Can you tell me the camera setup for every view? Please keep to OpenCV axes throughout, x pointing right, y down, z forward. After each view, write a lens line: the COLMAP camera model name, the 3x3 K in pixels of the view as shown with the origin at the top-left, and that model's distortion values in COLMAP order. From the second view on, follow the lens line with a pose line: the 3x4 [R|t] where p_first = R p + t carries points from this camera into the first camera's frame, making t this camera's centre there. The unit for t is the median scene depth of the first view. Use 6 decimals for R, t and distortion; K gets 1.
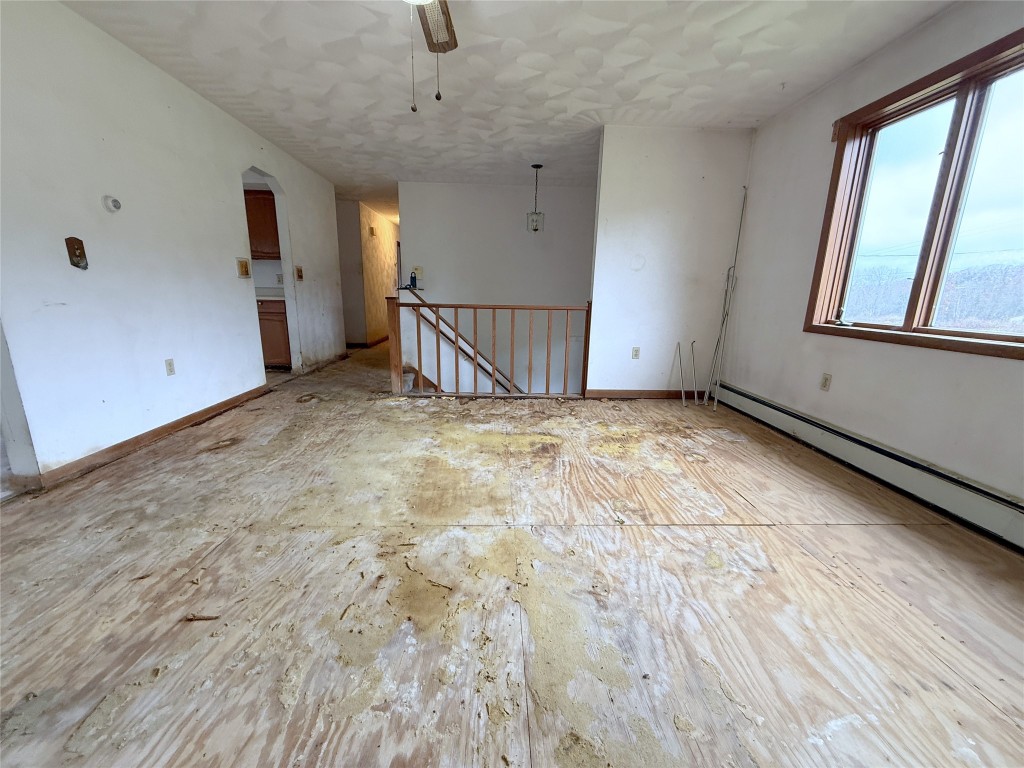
lens RADIAL K [[406.5, 0, 512.0], [0, 406.5, 384.0], [0, 0, 1]] dist [-0.002032, 0.000535]
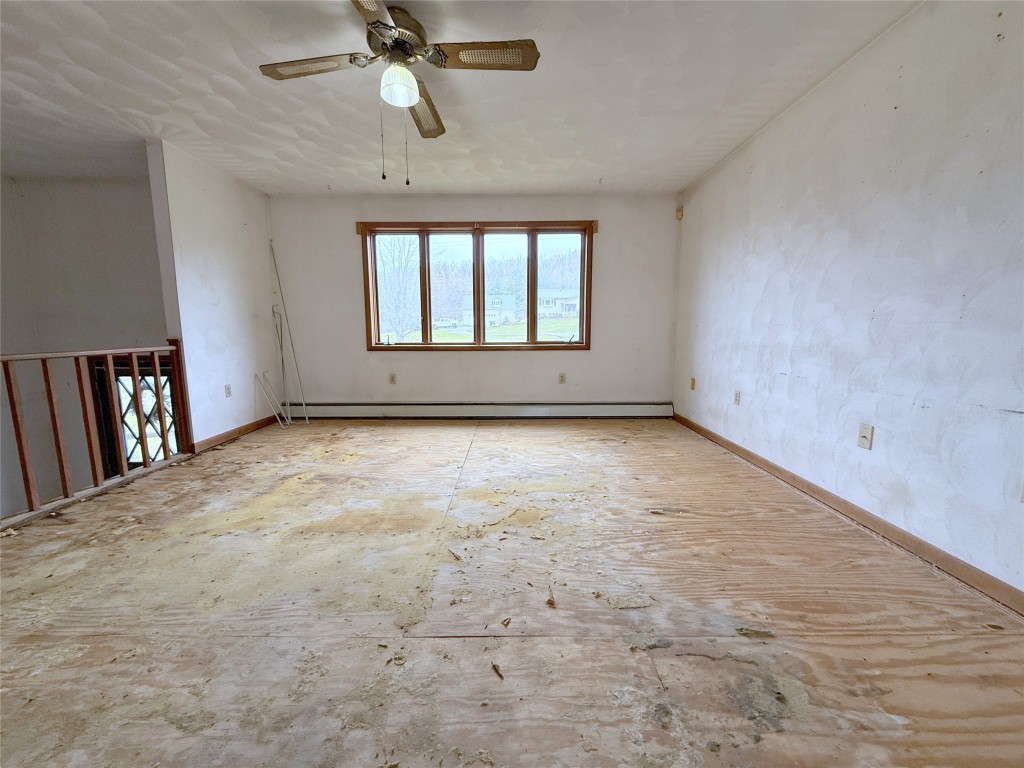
lens RADIAL K [[406.5, 0, 512.0], [0, 406.5, 384.0], [0, 0, 1]] dist [-0.002032, 0.000535]
pose [[0.039968, -0.154892, 0.987123, -0.794342], [0.222244, 0.964543, 0.142350, -0.104354], [-0.974172, 0.213692, 0.072974, 0.373691]]
